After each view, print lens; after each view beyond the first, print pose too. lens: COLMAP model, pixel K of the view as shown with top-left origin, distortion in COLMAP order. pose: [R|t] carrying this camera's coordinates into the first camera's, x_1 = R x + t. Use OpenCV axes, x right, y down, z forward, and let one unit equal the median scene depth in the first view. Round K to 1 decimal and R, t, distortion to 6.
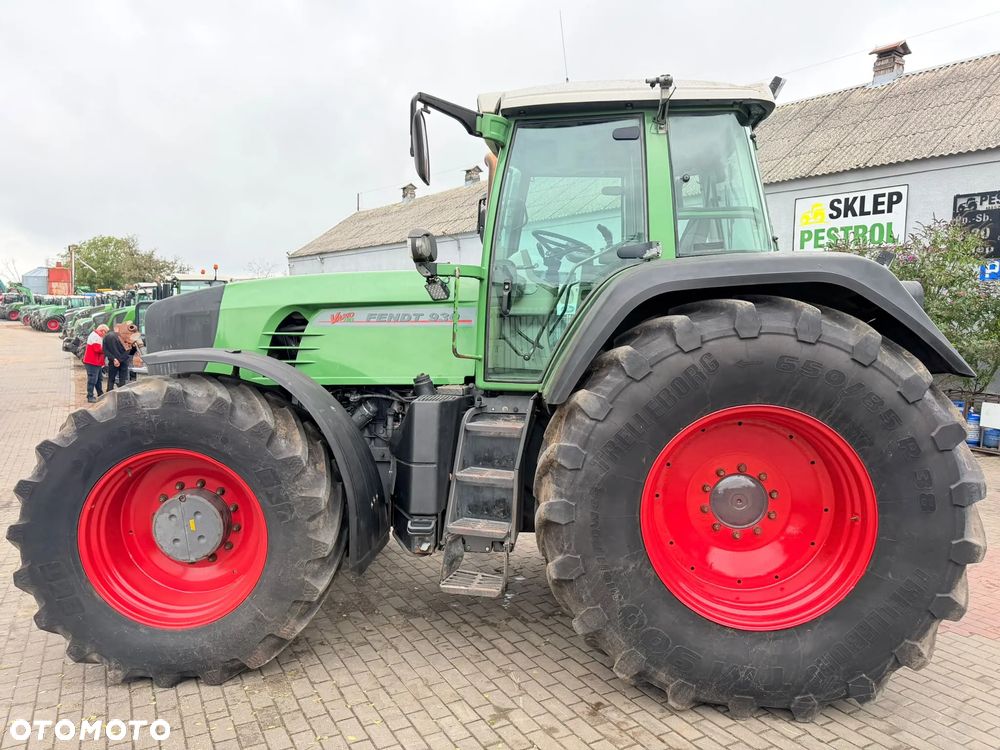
lens RADIAL K [[707.0, 0, 499.0], [0, 707.0, 371.0], [0, 0, 1]] dist [0.032247, -0.037053]
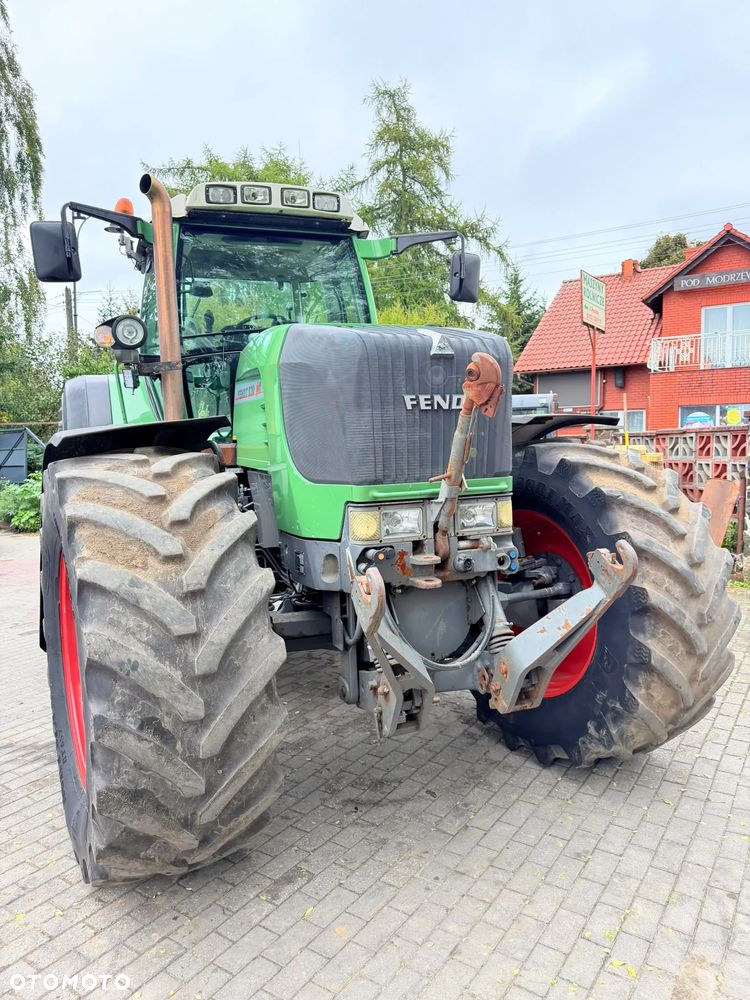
lens RADIAL K [[707.0, 0, 381.1], [0, 707.0, 494.0], [0, 0, 1]] dist [0.032247, -0.037053]
pose [[-0.465915, -0.057005, 0.882991, -0.391450], [0.074449, 0.991858, 0.103317, -0.013531], [-0.881692, 0.113874, -0.457878, 0.554754]]
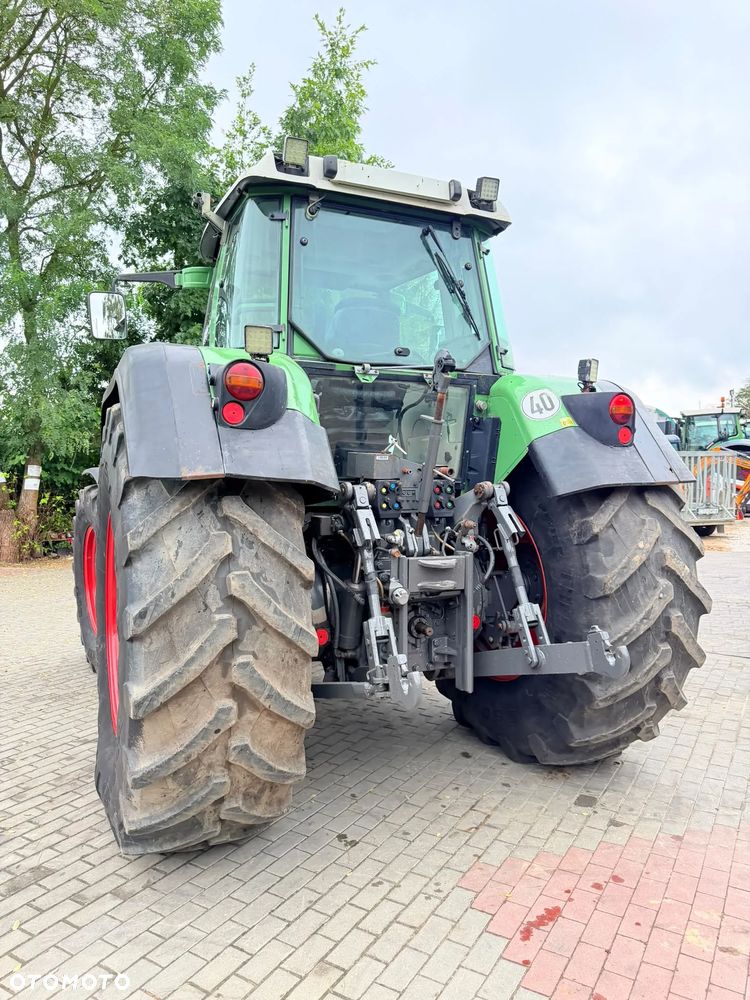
lens RADIAL K [[707.0, 0, 381.7], [0, 707.0, 494.0], [0, 0, 1]] dist [0.032247, -0.037053]
pose [[0.505079, 0.014093, -0.862958, 0.406756], [-0.036492, 0.999321, -0.005039, 0.005803], [0.862301, 0.034036, 0.505250, 0.232065]]
